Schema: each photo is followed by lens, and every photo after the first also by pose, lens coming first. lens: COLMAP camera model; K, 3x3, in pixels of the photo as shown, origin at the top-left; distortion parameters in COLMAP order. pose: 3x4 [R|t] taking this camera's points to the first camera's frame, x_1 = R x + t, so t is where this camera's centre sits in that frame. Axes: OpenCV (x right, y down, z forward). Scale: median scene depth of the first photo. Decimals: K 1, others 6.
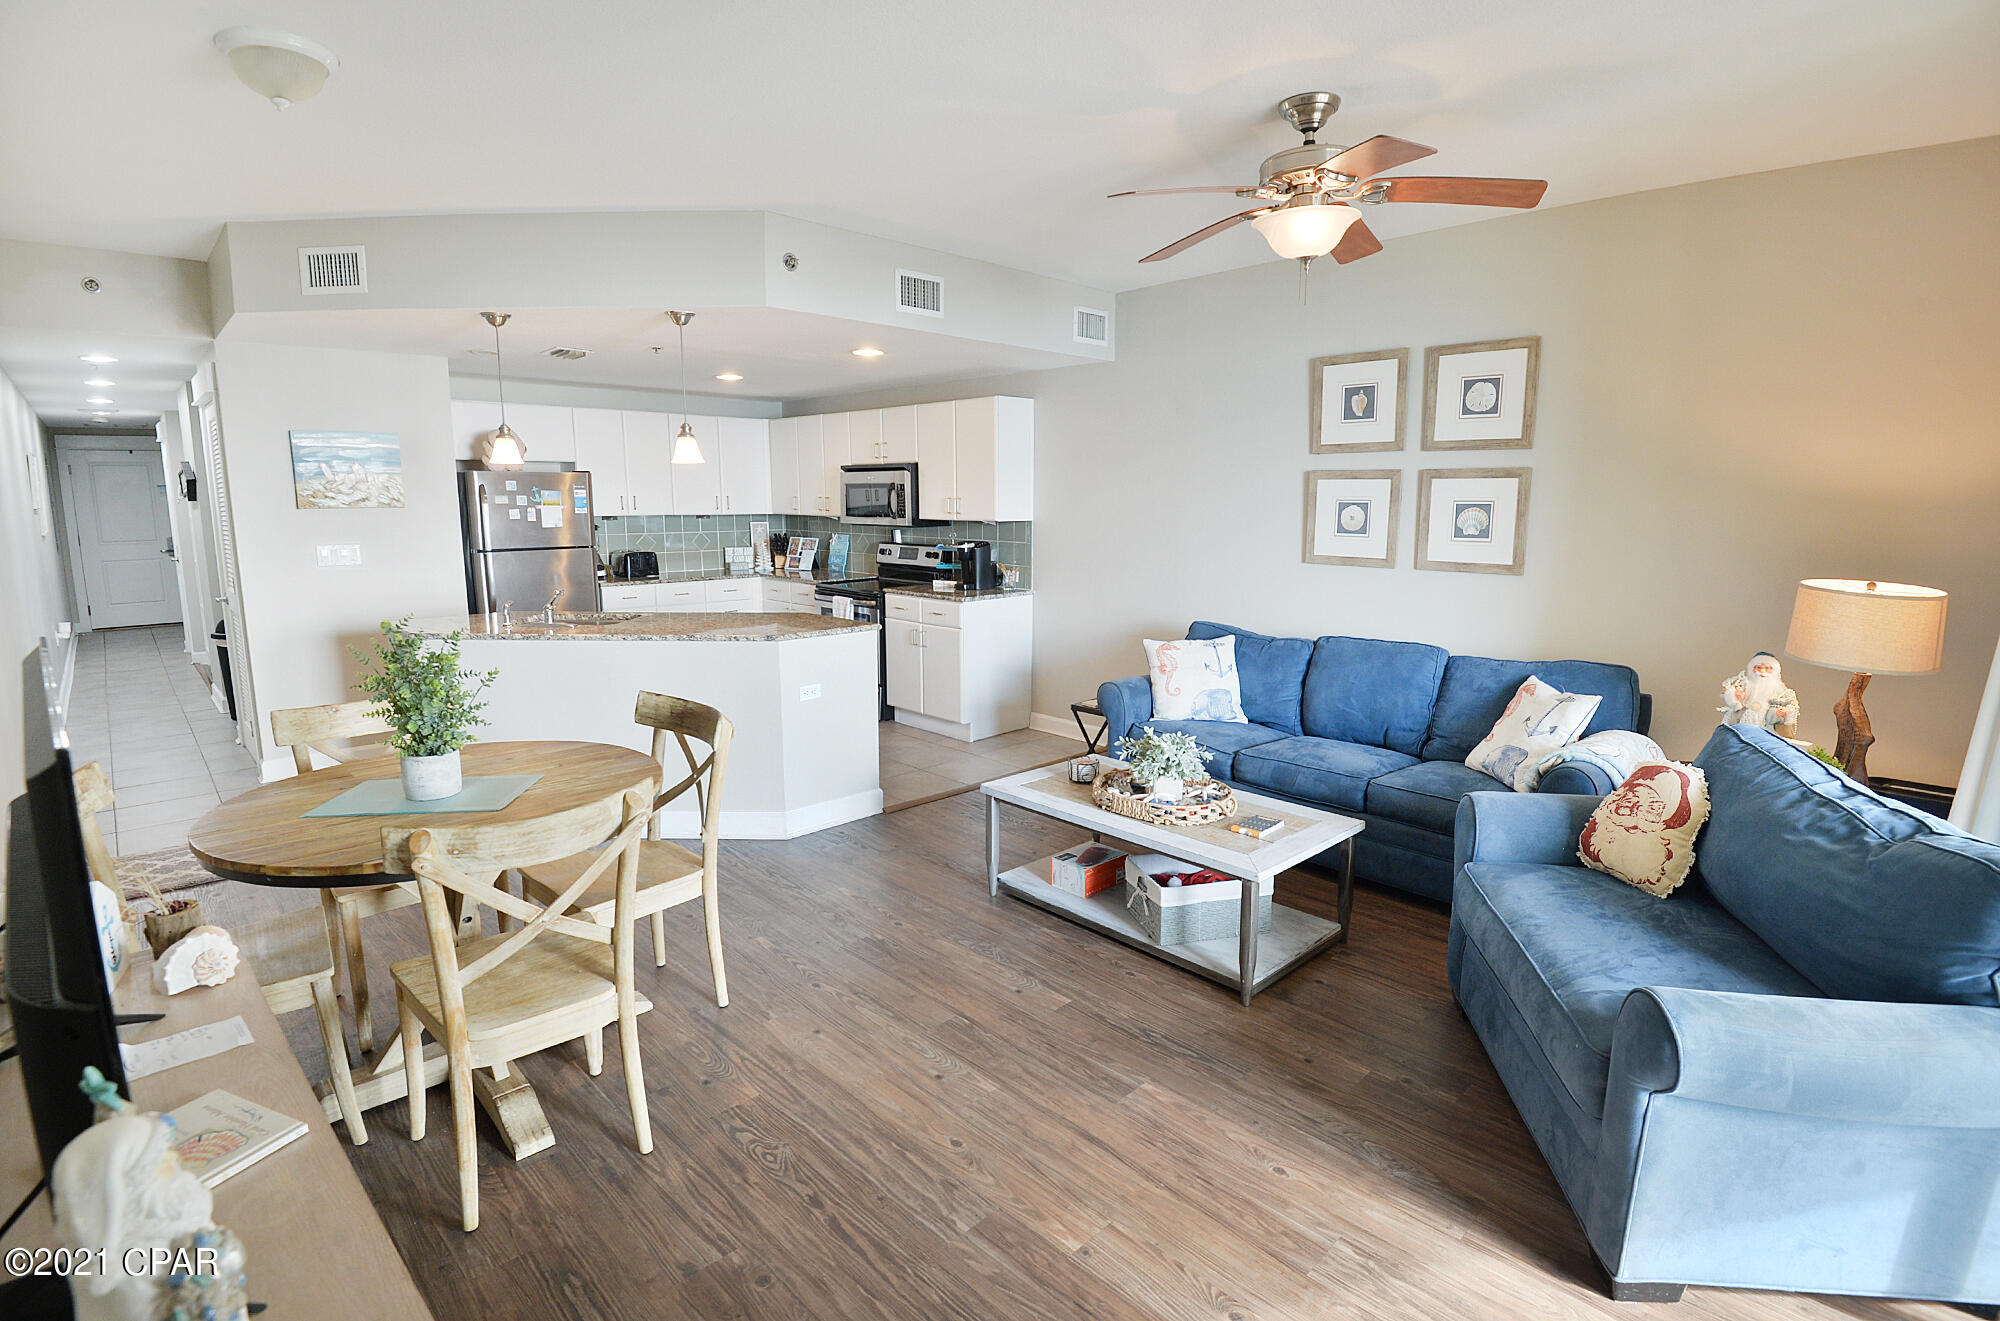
lens RADIAL K [[942.5, 0, 999.3], [0, 942.5, 656.9], [0, 0, 1]] dist [-0.042002, -0.002679]
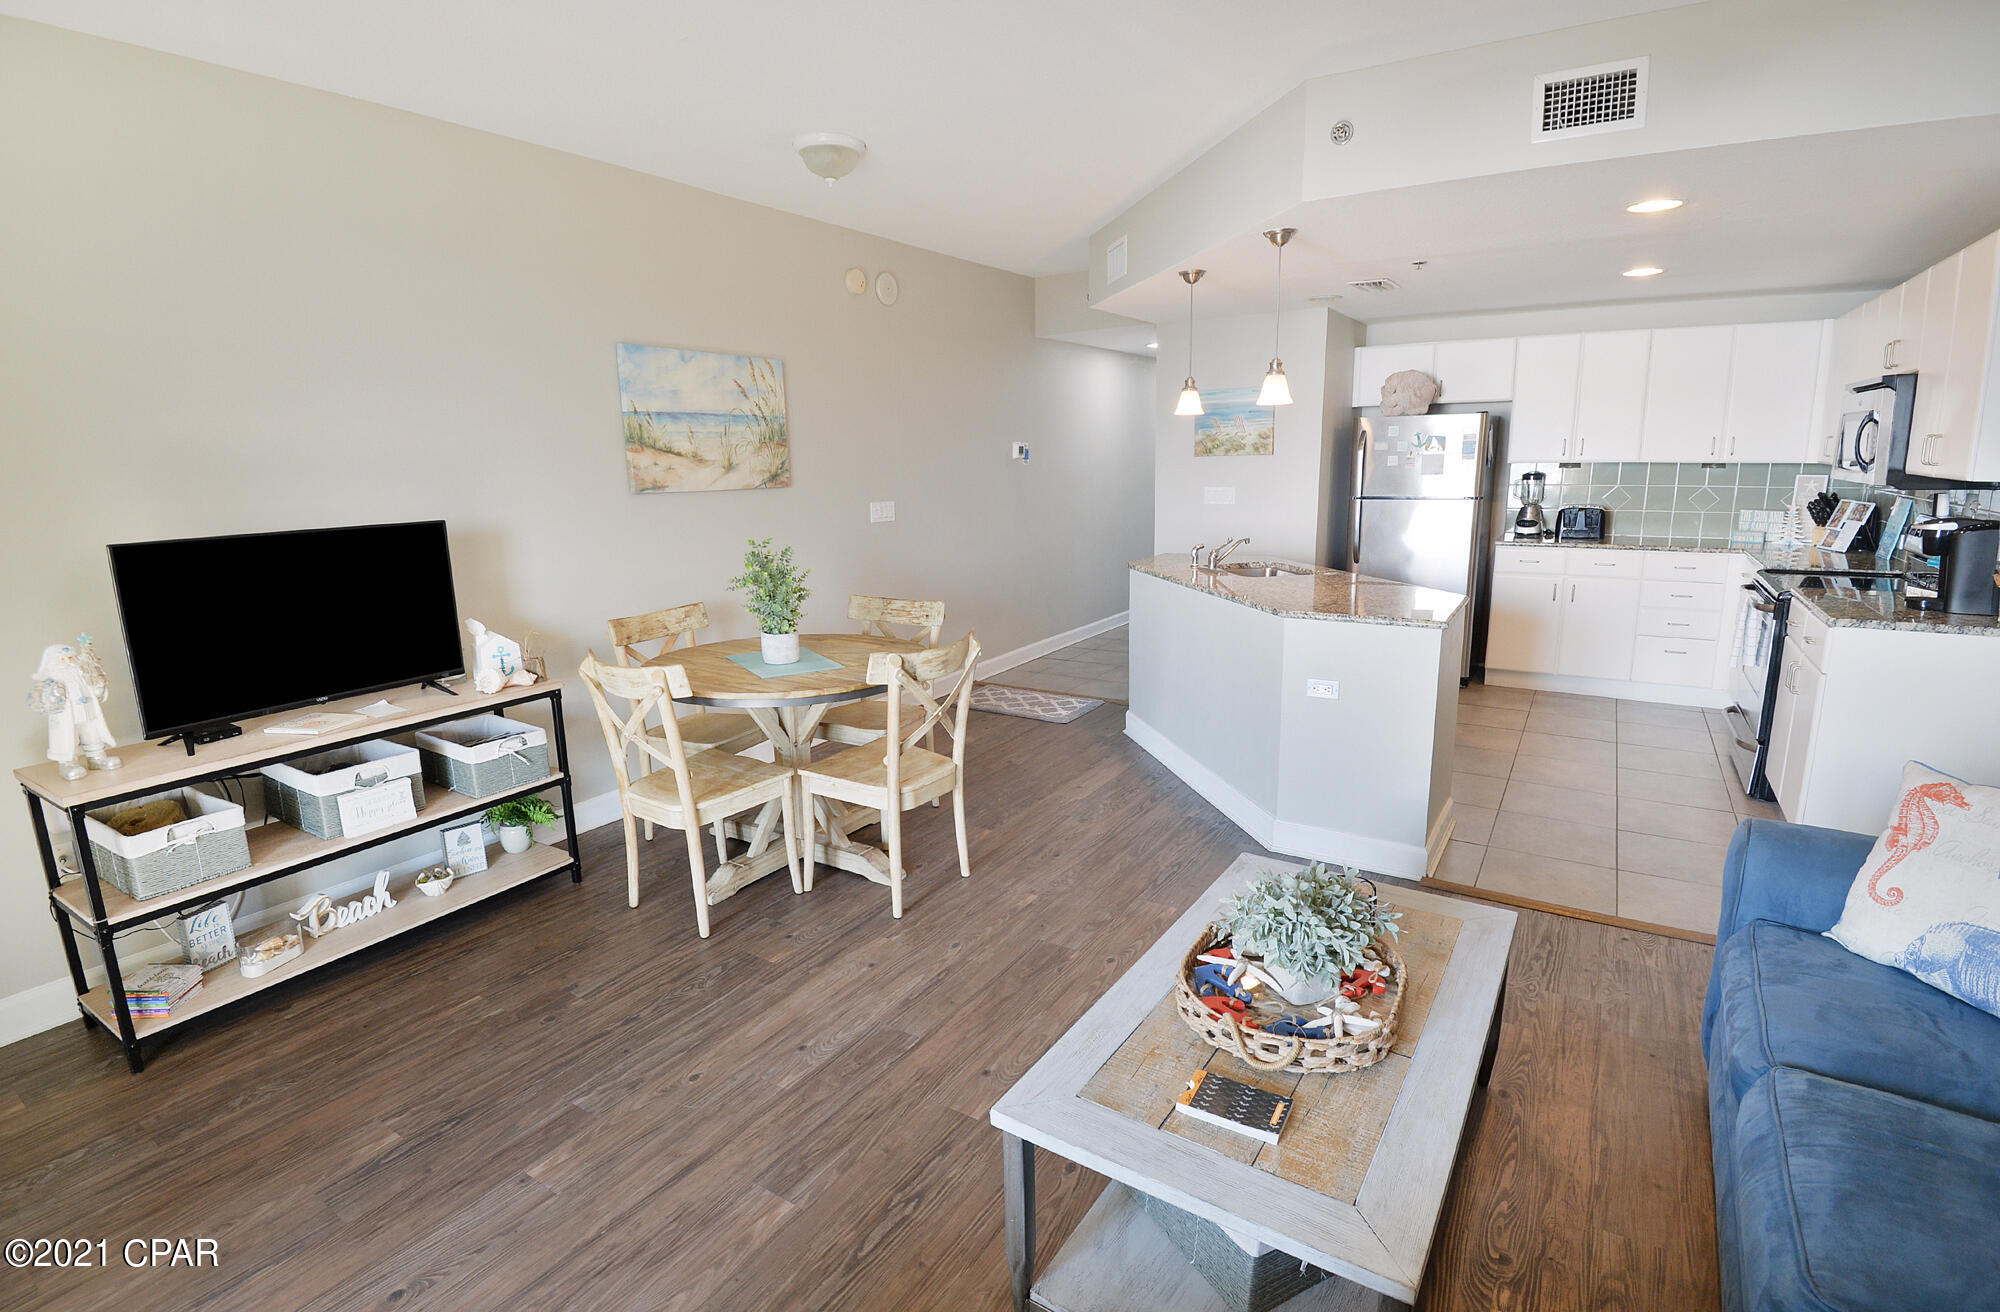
lens RADIAL K [[948.1, 0, 1012.9], [0, 948.1, 653.6], [0, 0, 1]] dist [-0.037178, -0.001877]
pose [[0.227129, 0.193715, -0.954404, 0.511196], [-0.139077, 0.976424, 0.165087, -0.089710], [0.963883, 0.095240, 0.248716, 0.559794]]
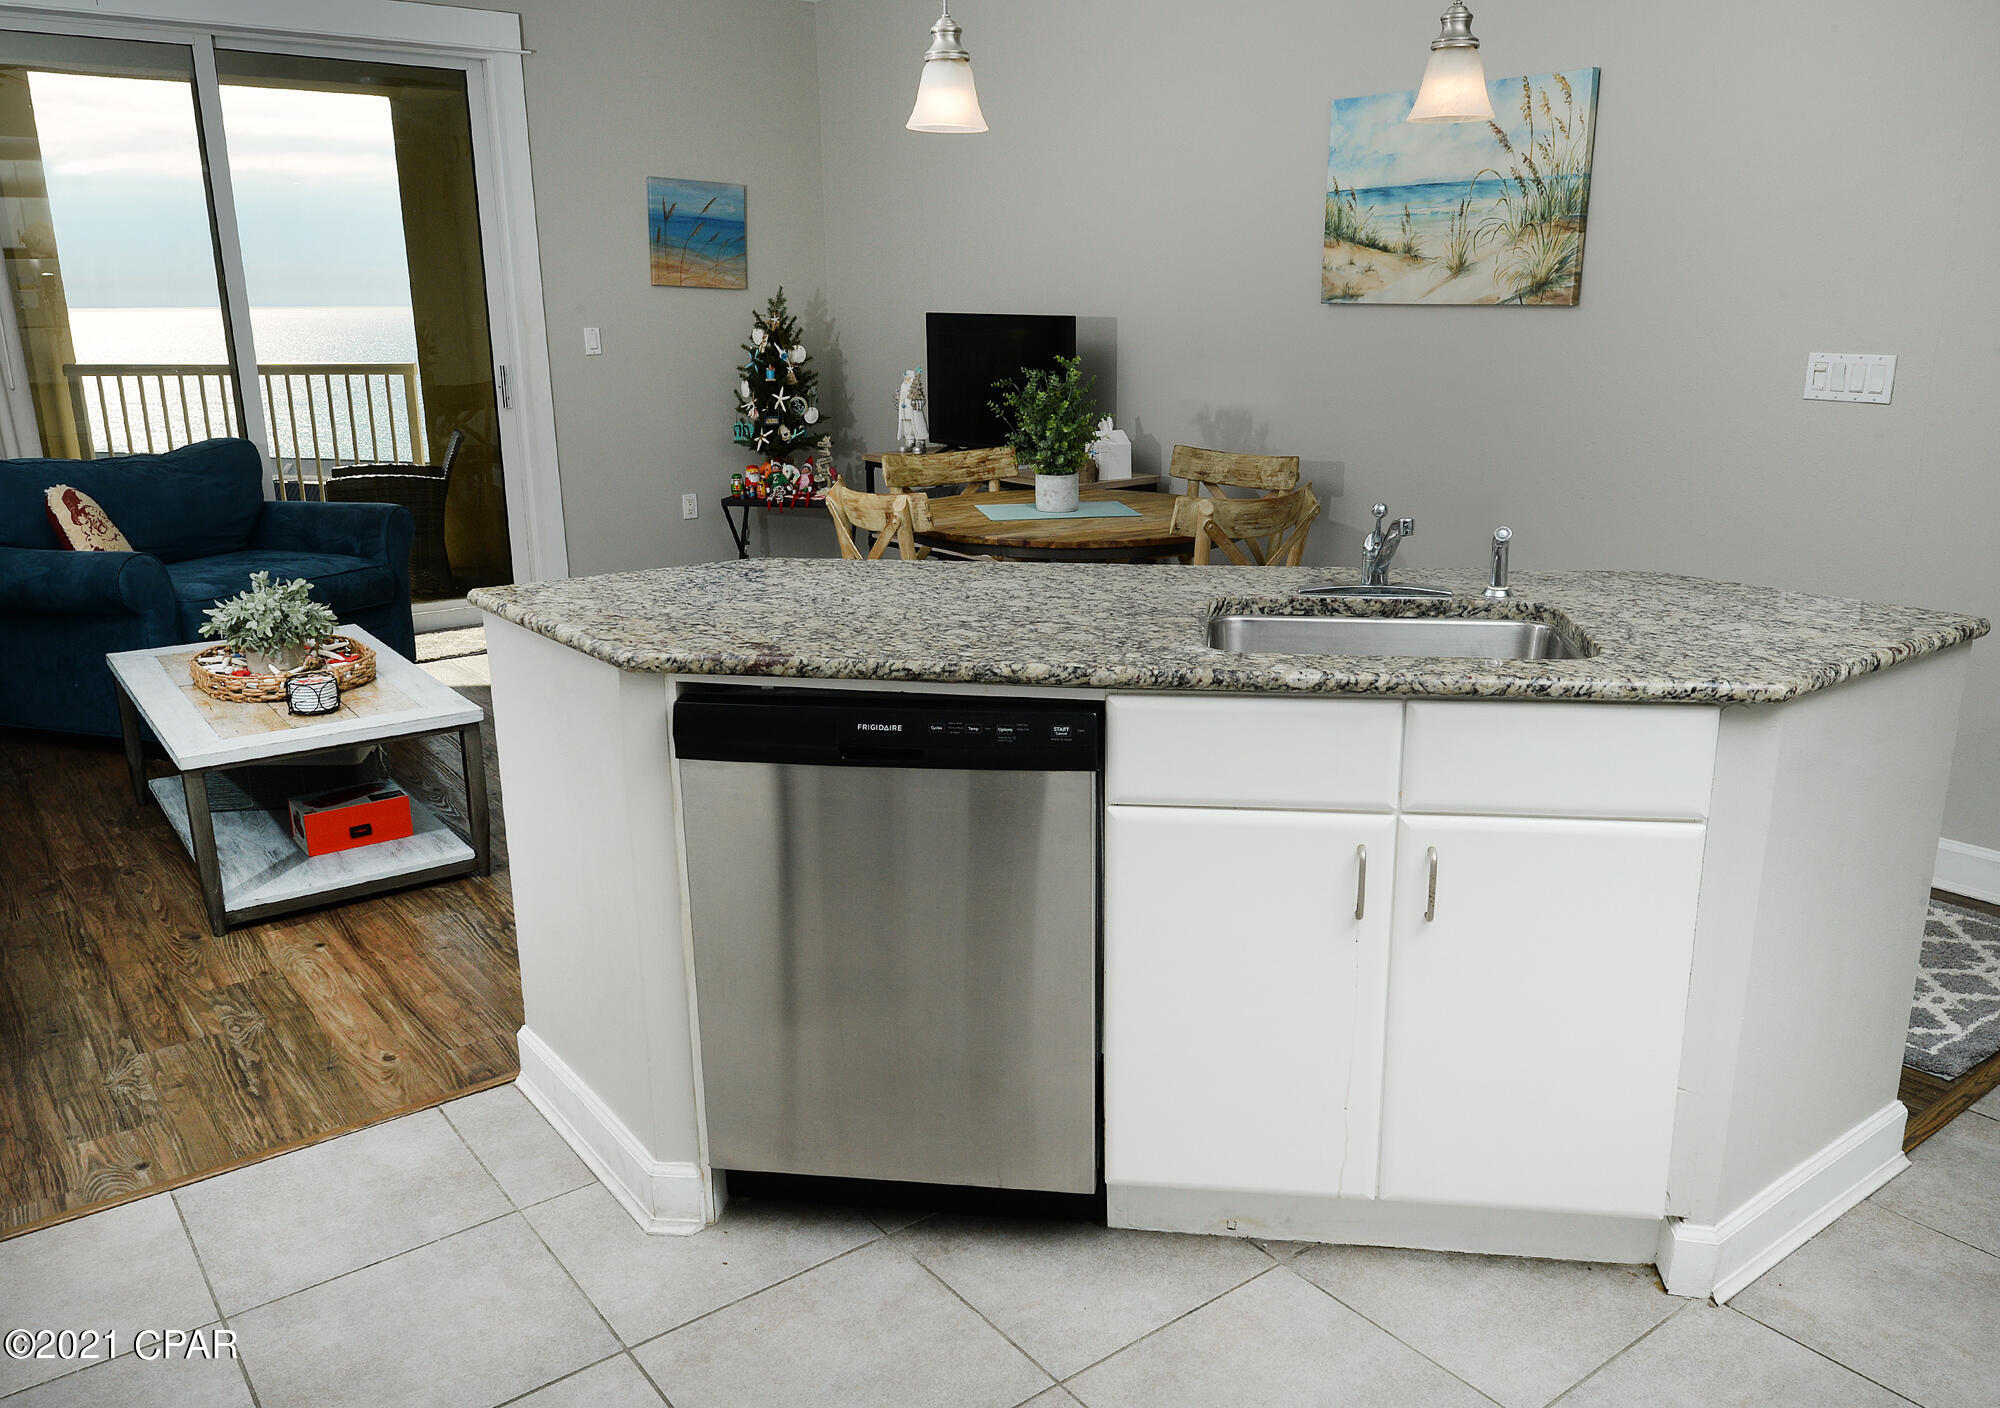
lens RADIAL K [[1503.0, 0, 1002.5], [0, 1503.0, 712.8], [0, 0, 1]] dist [0.008054, -0.005442]
pose [[-0.991636, -0.028766, 0.125820, -0.433066], [0.026657, 0.908179, 0.417733, -0.243417], [-0.126283, 0.417593, -0.899816, 1.633329]]
